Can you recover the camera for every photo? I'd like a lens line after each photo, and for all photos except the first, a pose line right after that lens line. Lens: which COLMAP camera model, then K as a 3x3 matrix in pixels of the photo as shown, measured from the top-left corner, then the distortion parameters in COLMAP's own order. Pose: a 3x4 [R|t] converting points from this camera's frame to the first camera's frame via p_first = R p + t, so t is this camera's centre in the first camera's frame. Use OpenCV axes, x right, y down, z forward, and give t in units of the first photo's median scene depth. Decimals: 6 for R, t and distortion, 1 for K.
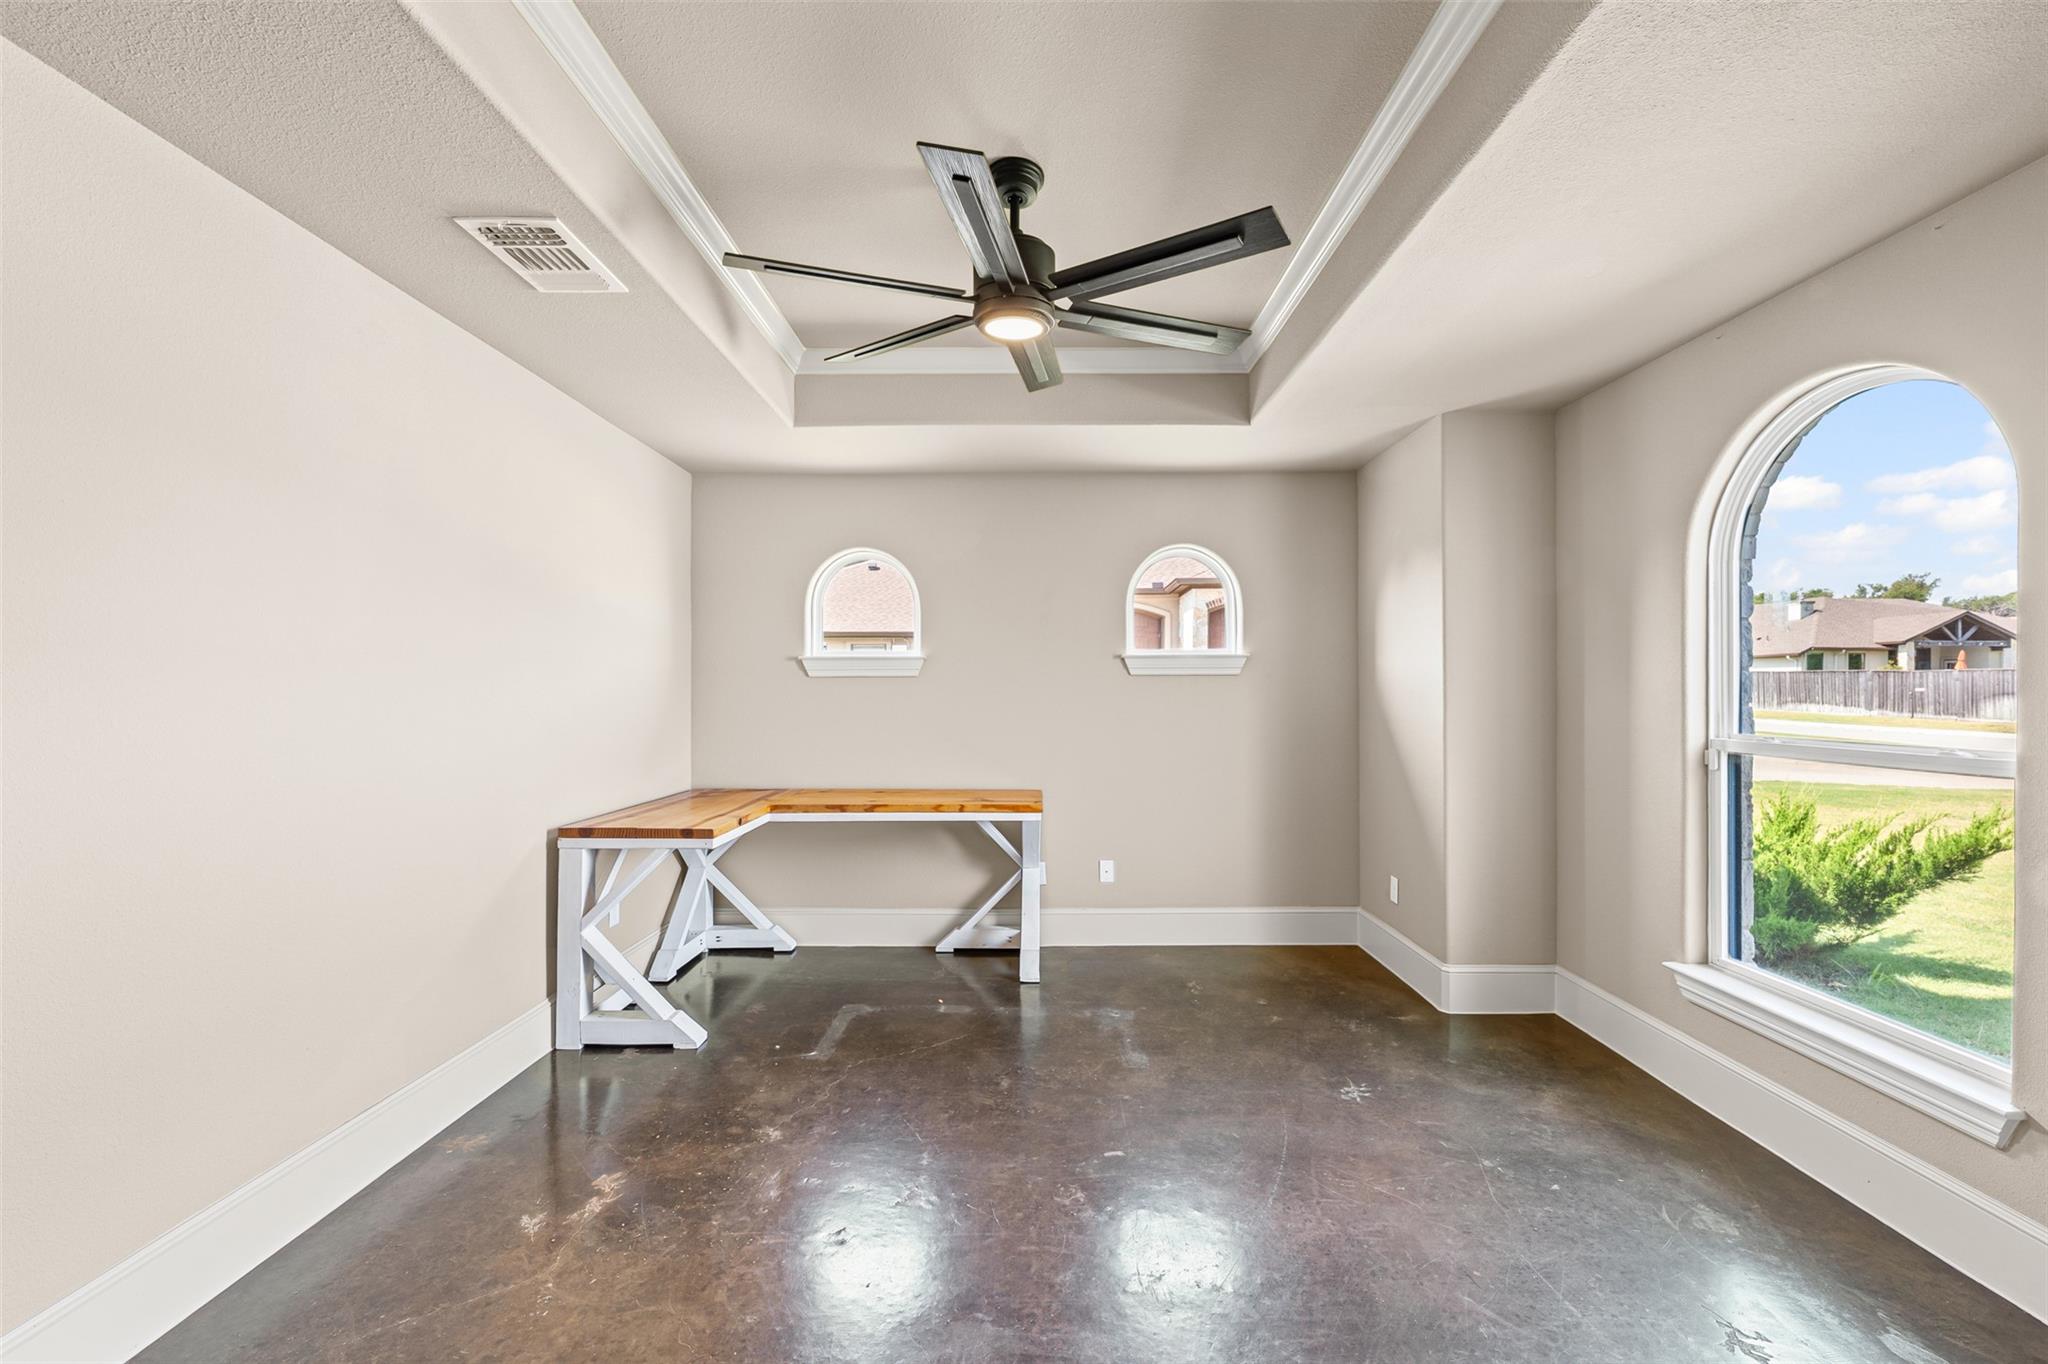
lens RADIAL K [[804.7, 0, 1024.0], [0, 804.7, 682.0], [0, 0, 1]] dist [-0.001329, -0.000107]
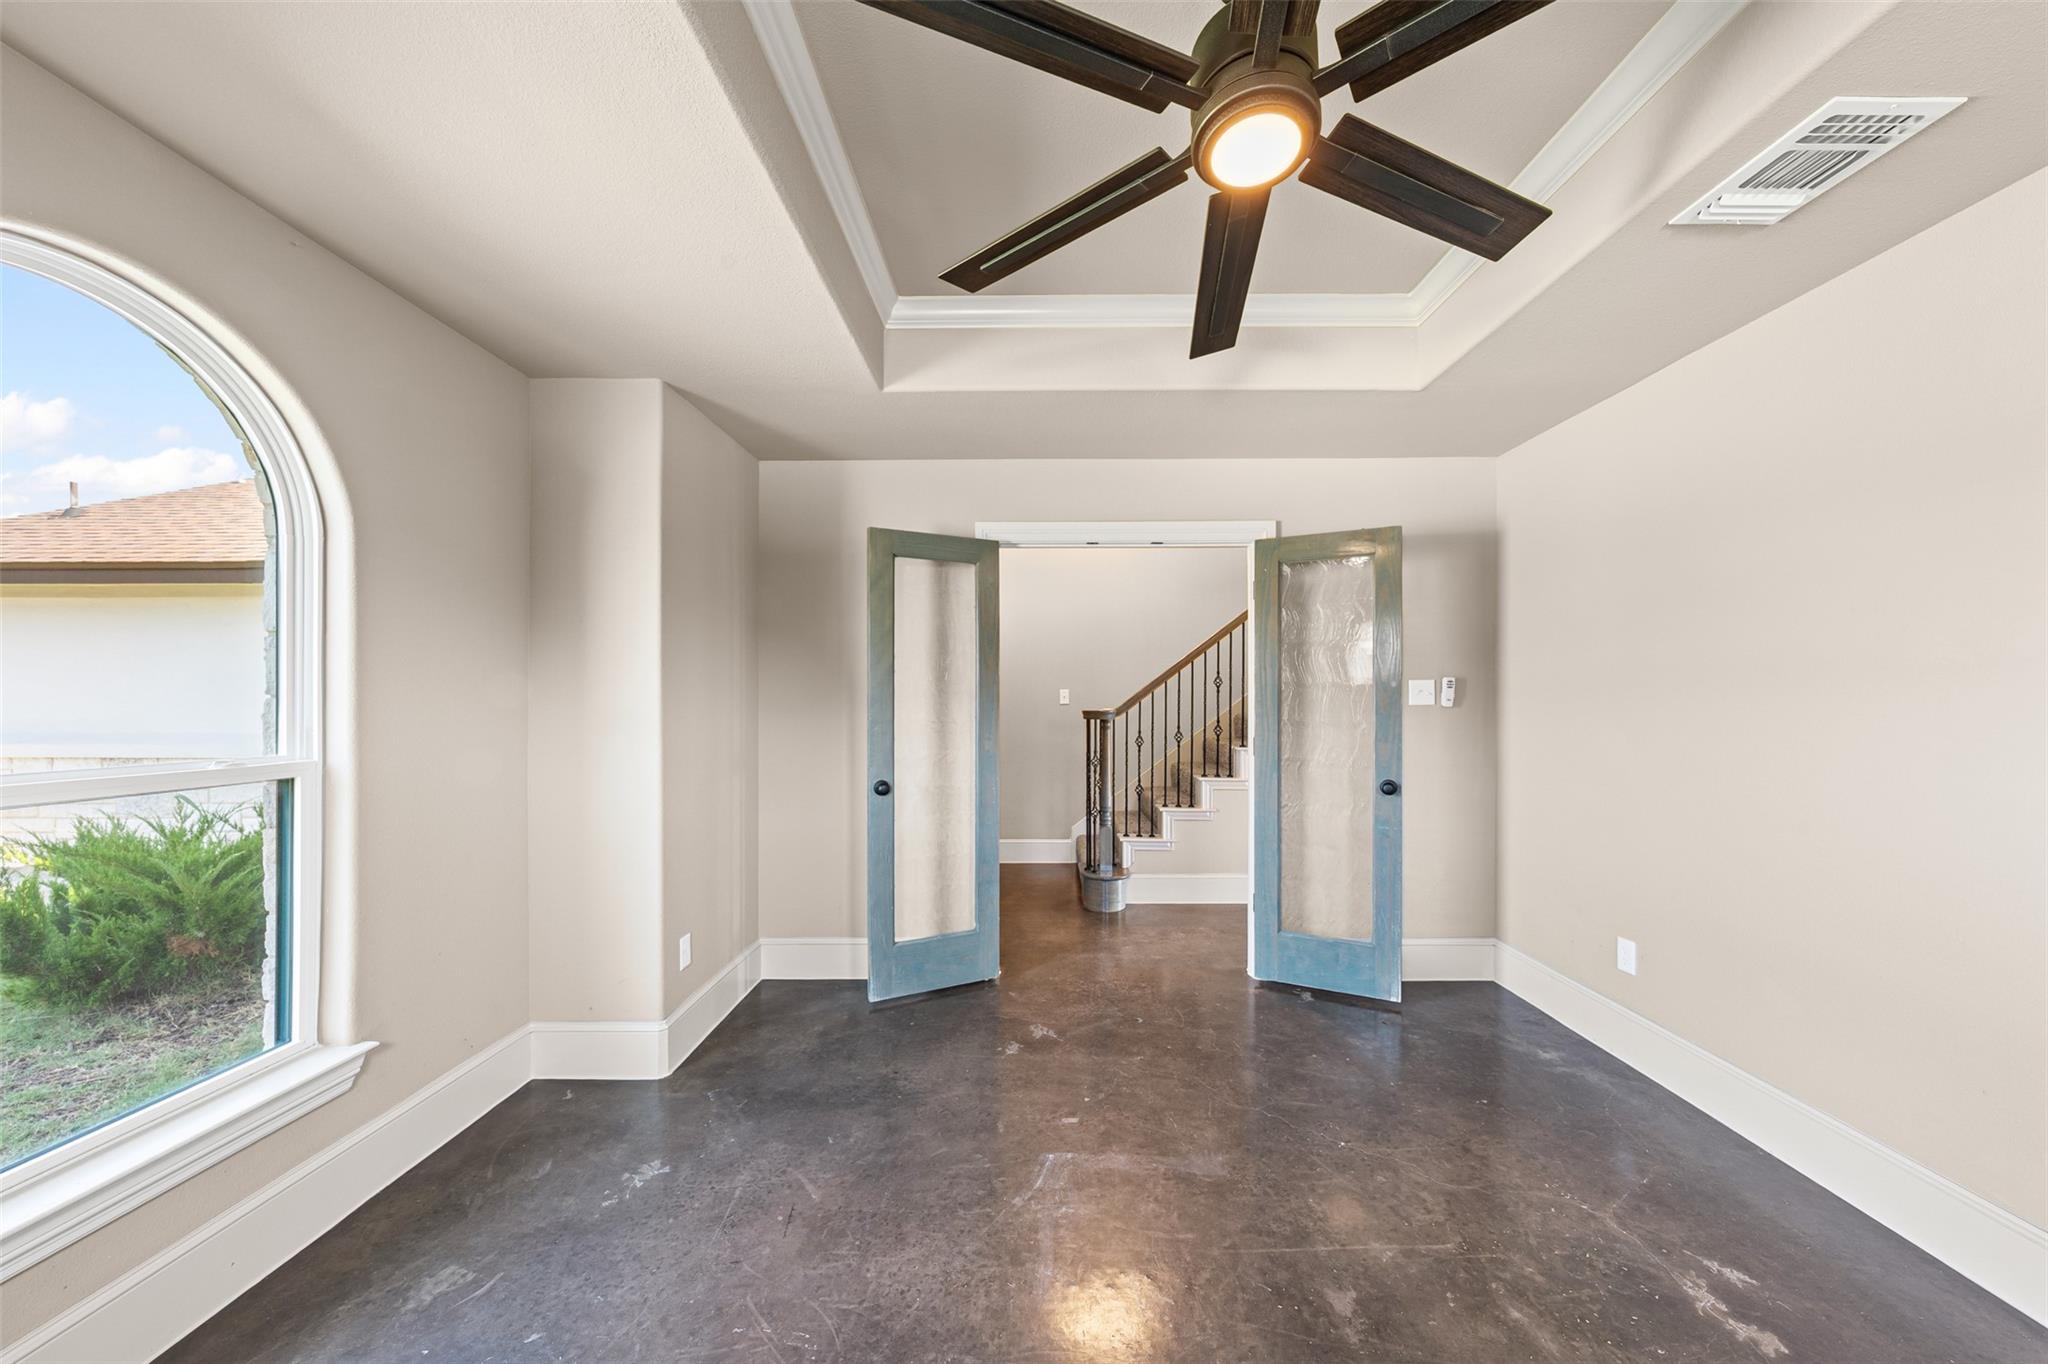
lens RADIAL K [[705.4, 0, 1024.7], [0, 705.4, 674.8], [0, 0, 1]] dist [-0.005828, 0.001479]
pose [[-0.999970, -0.002988, 0.007091, 0.132351], [-0.003252, 0.999289, -0.037556, 0.009285], [-0.006973, -0.037578, -0.999269, 1.225286]]
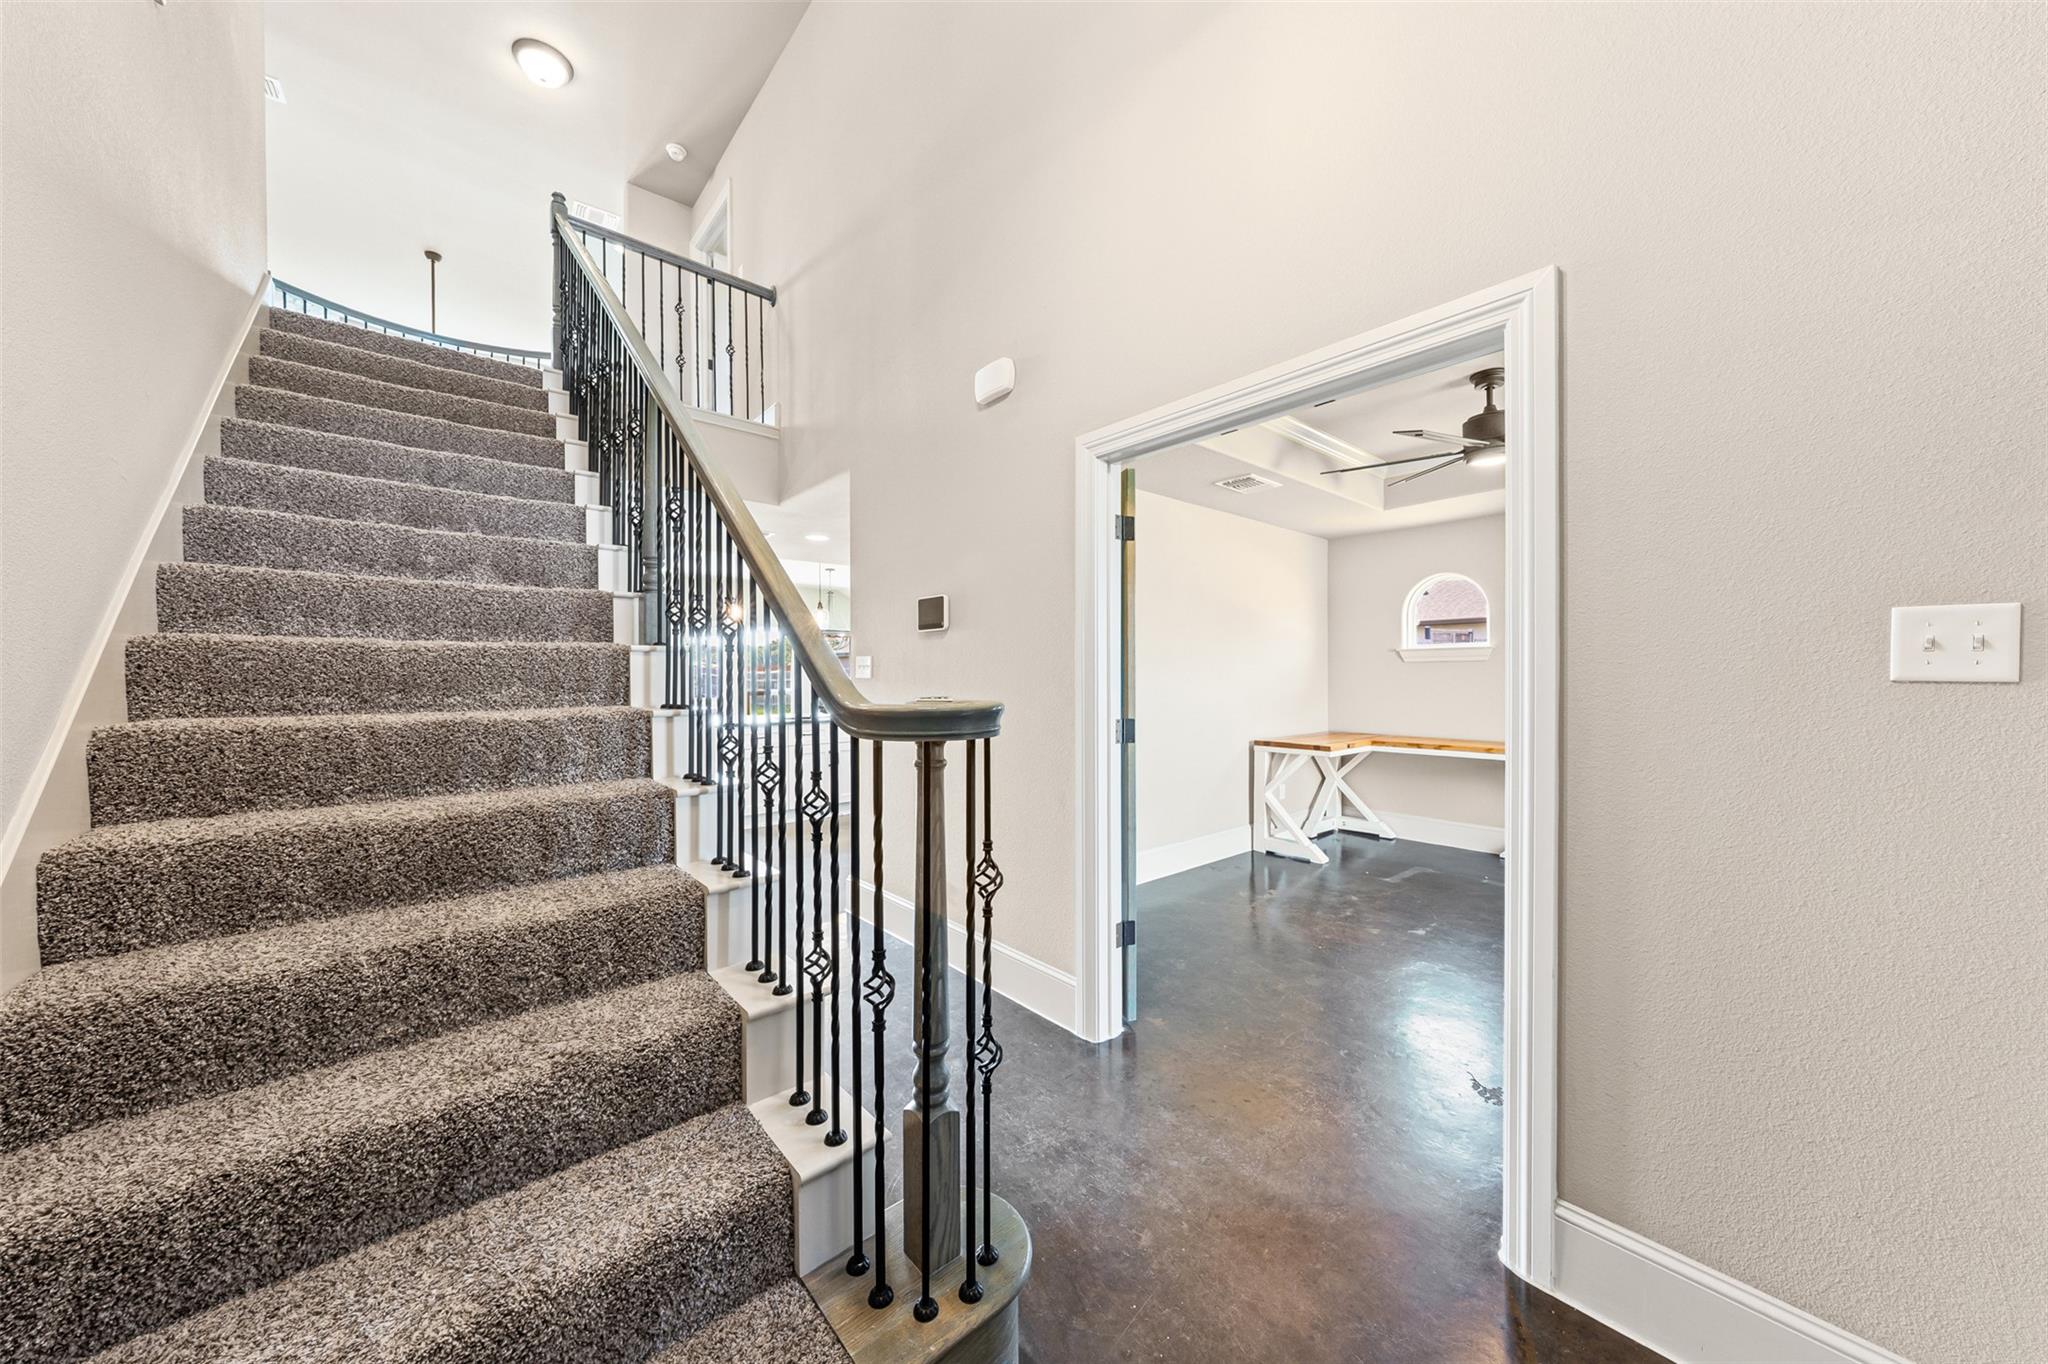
lens RADIAL K [[699.9, 0, 1022.5], [0, 699.9, 672.1], [0, 0, 1]] dist [-0.001852, 0.000428]
pose [[0.661019, 0.000621, -0.750369, 0.340761], [0.006203, 0.999961, 0.006291, -0.001877], [0.750343, -0.008813, 0.660990, -0.572089]]
